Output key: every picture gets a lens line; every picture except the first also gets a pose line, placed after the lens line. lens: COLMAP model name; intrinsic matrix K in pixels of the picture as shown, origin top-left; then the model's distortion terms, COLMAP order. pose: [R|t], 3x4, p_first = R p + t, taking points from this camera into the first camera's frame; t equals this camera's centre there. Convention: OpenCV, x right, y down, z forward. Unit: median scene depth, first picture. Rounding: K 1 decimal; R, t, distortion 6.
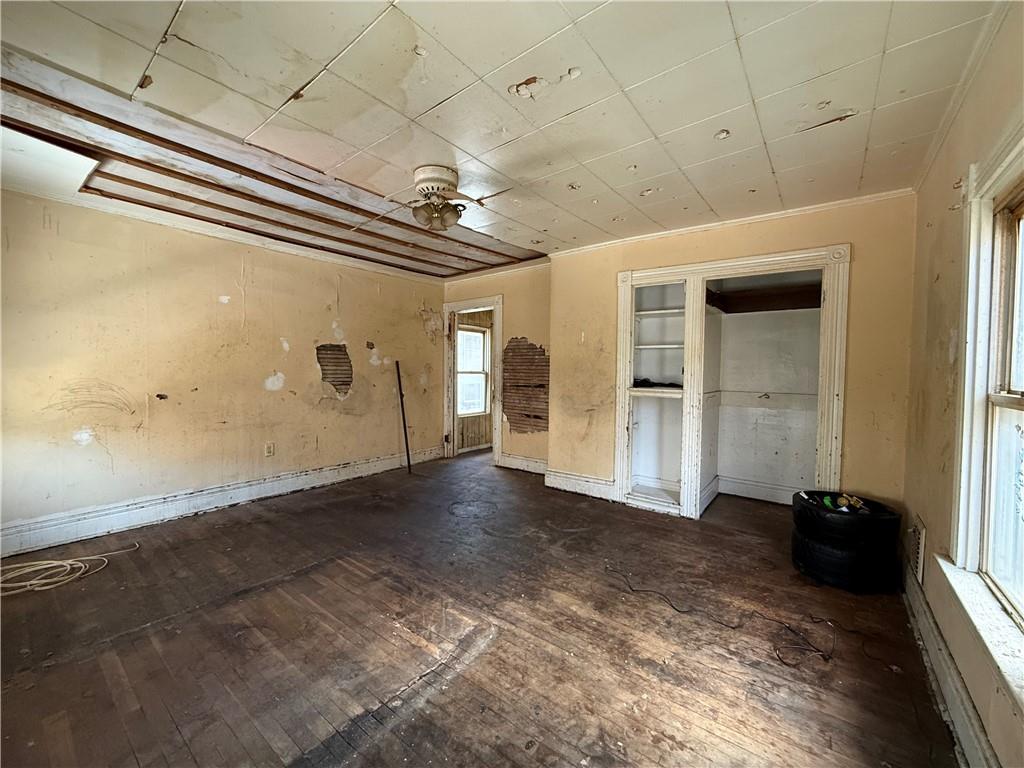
lens RADIAL K [[405.6, 0, 512.2], [0, 405.6, 382.9], [0, 0, 1]] dist [0.000284, 0.000253]
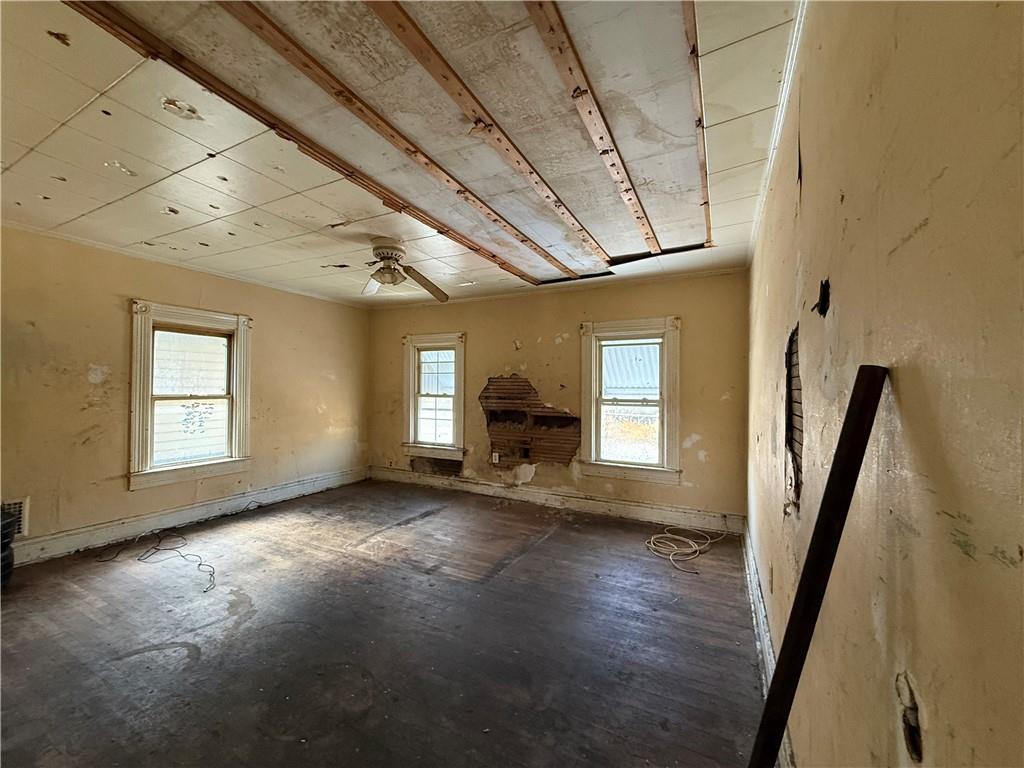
lens RADIAL K [[405.6, 0, 512.0], [0, 405.6, 383.3], [0, 0, 1]] dist [0.000284, 0.000253]
pose [[-0.982976, -0.025843, -0.181908, -0.238268], [-0.029770, 0.999378, 0.018892, -0.072318], [0.181306, 0.023986, -0.983134, 1.630728]]
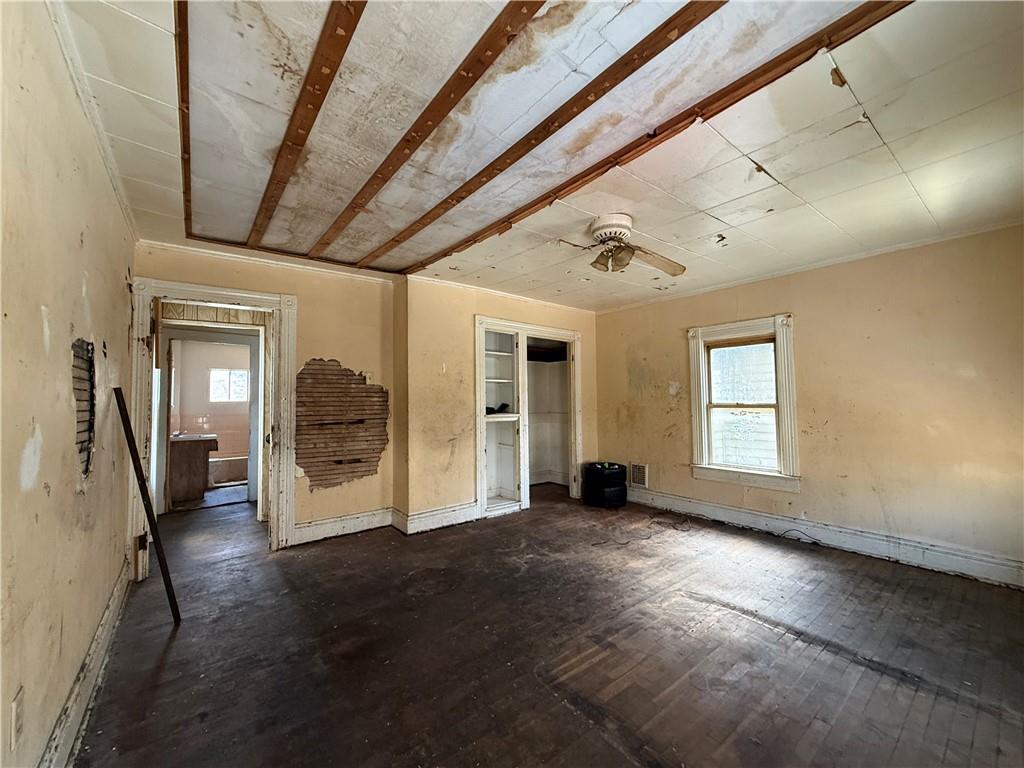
lens RADIAL K [[405.6, 0, 505.7], [0, 405.6, 383.5], [0, 0, 1]] dist [0.000284, 0.000253]
pose [[0.250928, 0.027408, 0.967618, -0.902822], [0.044082, 0.998238, -0.039707, -0.032606], [-0.967001, 0.052618, 0.249278, 0.710576]]
